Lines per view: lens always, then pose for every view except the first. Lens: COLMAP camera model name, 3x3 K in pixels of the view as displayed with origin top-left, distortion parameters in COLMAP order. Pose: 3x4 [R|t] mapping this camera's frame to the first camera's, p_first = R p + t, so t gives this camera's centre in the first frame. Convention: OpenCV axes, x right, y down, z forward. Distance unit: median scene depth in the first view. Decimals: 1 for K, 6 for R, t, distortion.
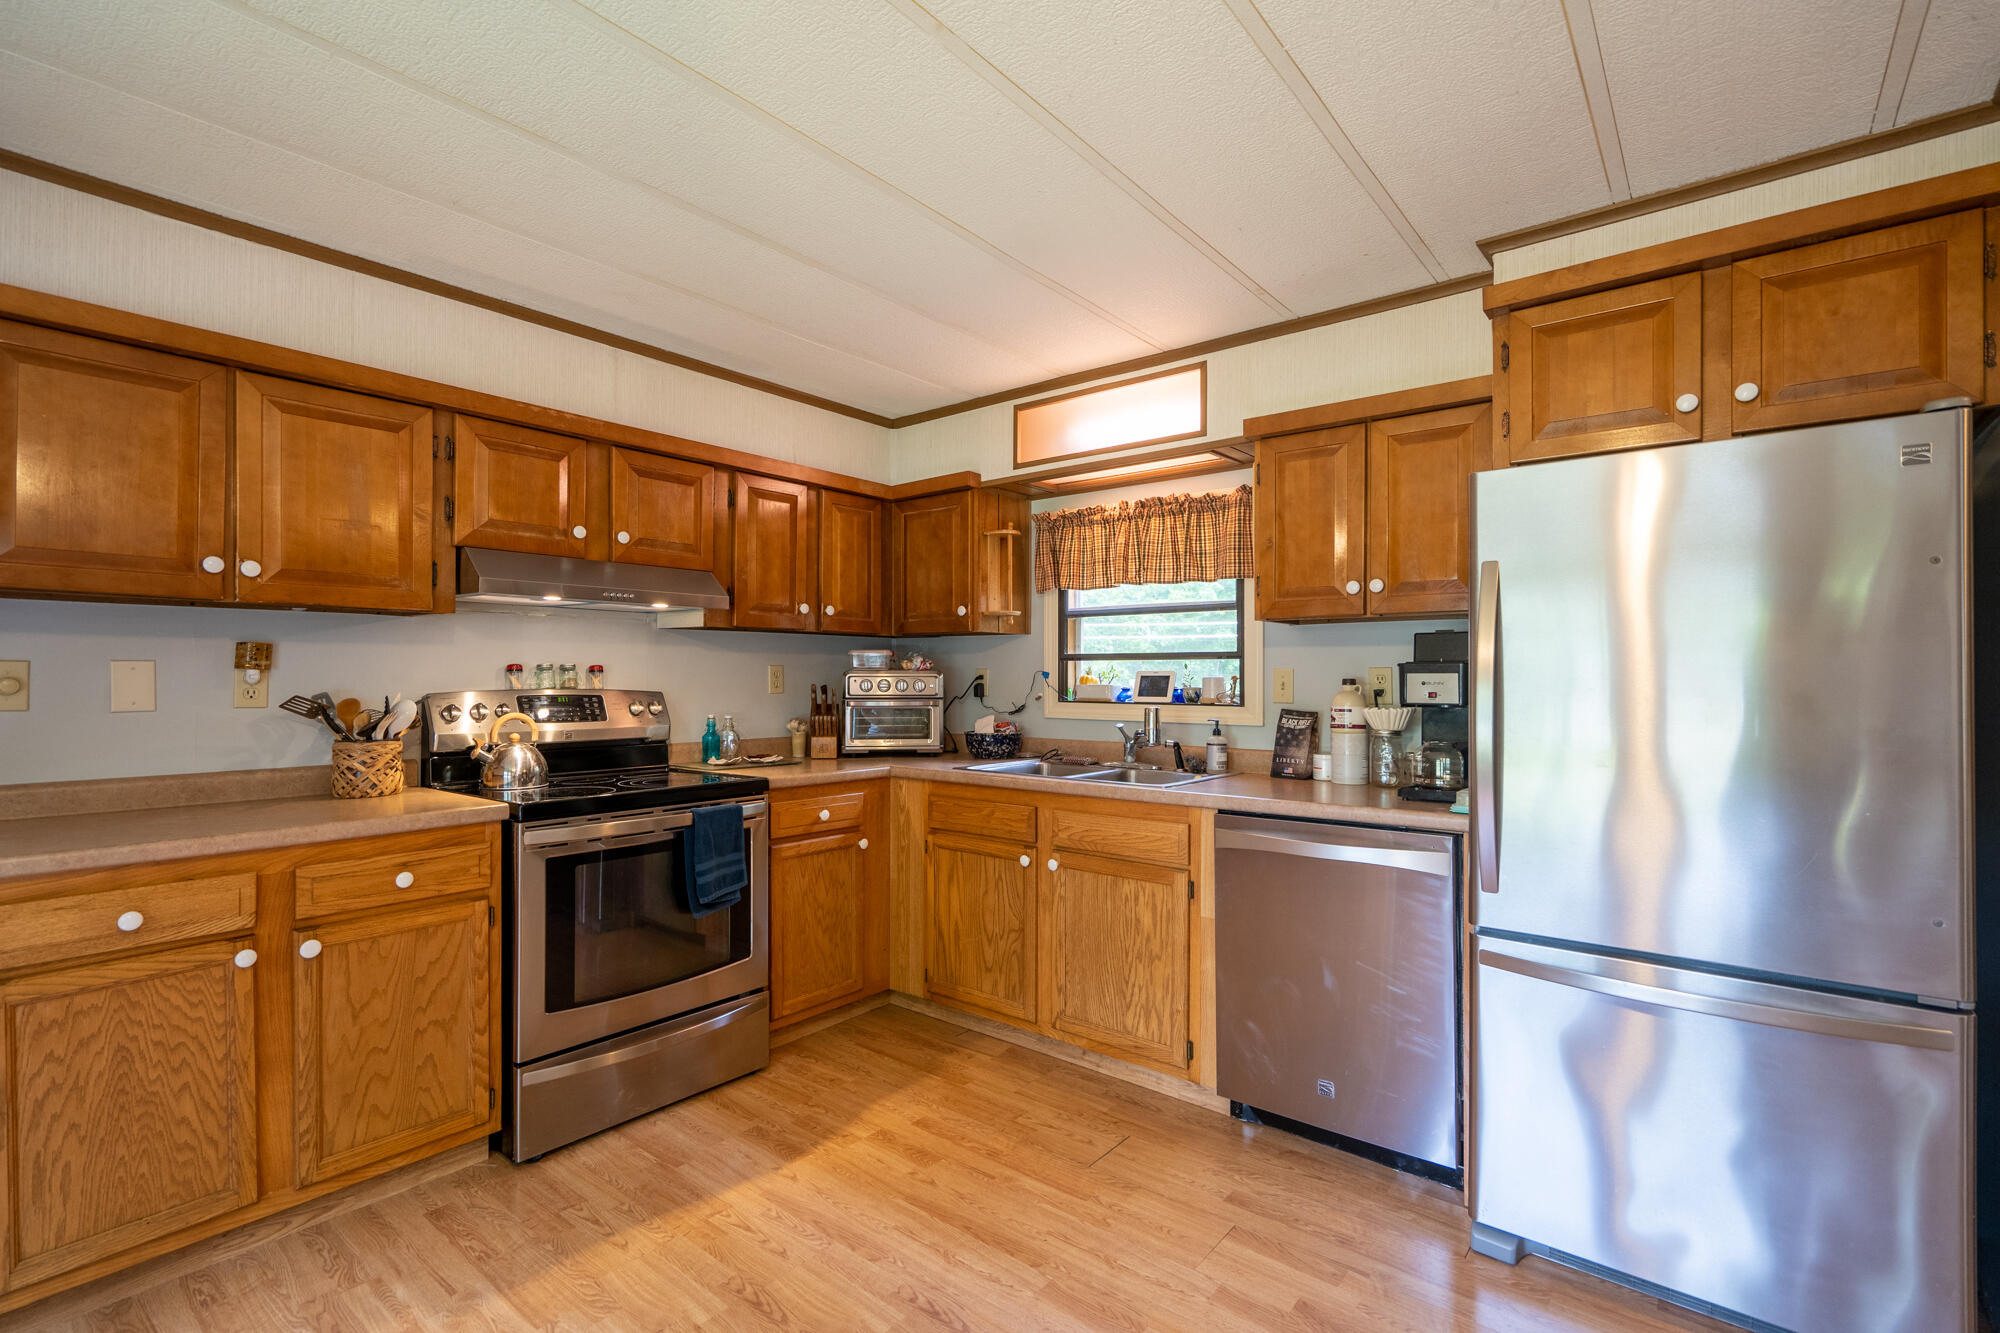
lens RADIAL K [[890.1, 0, 1000.0], [0, 890.1, 666.5], [0, 0, 1]] dist [-0.004127, -0.000124]
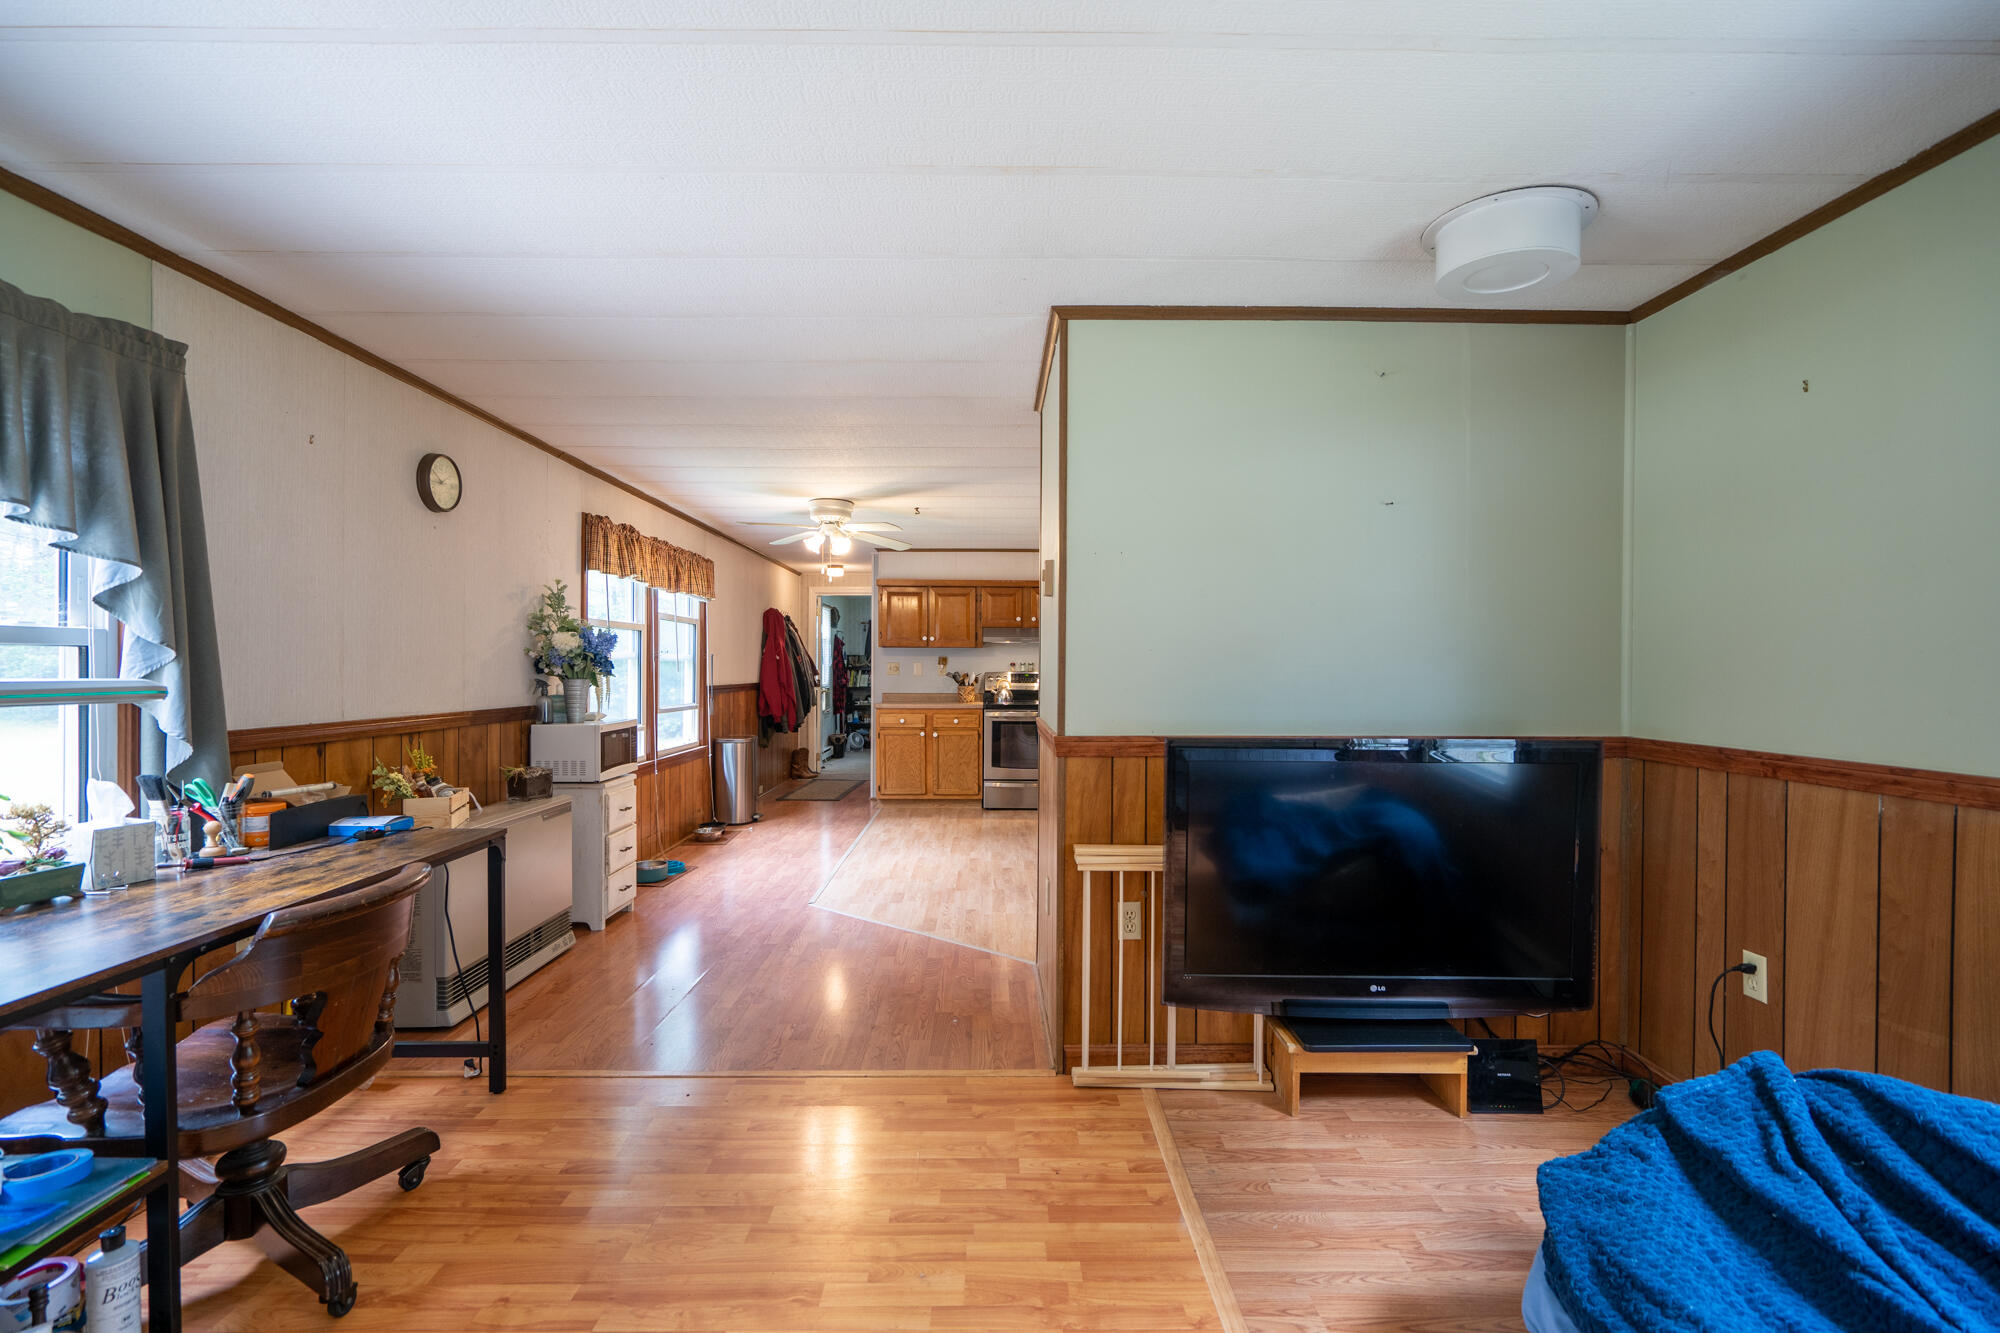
lens RADIAL K [[890.1, 0, 1000.0], [0, 890.1, 666.5], [0, 0, 1]] dist [-0.004127, -0.000124]
pose [[0.644078, 0.003928, -0.764950, 2.137436], [0.004160, 0.999954, 0.008638, -0.020816], [0.764949, -0.008746, 0.644032, -1.173266]]
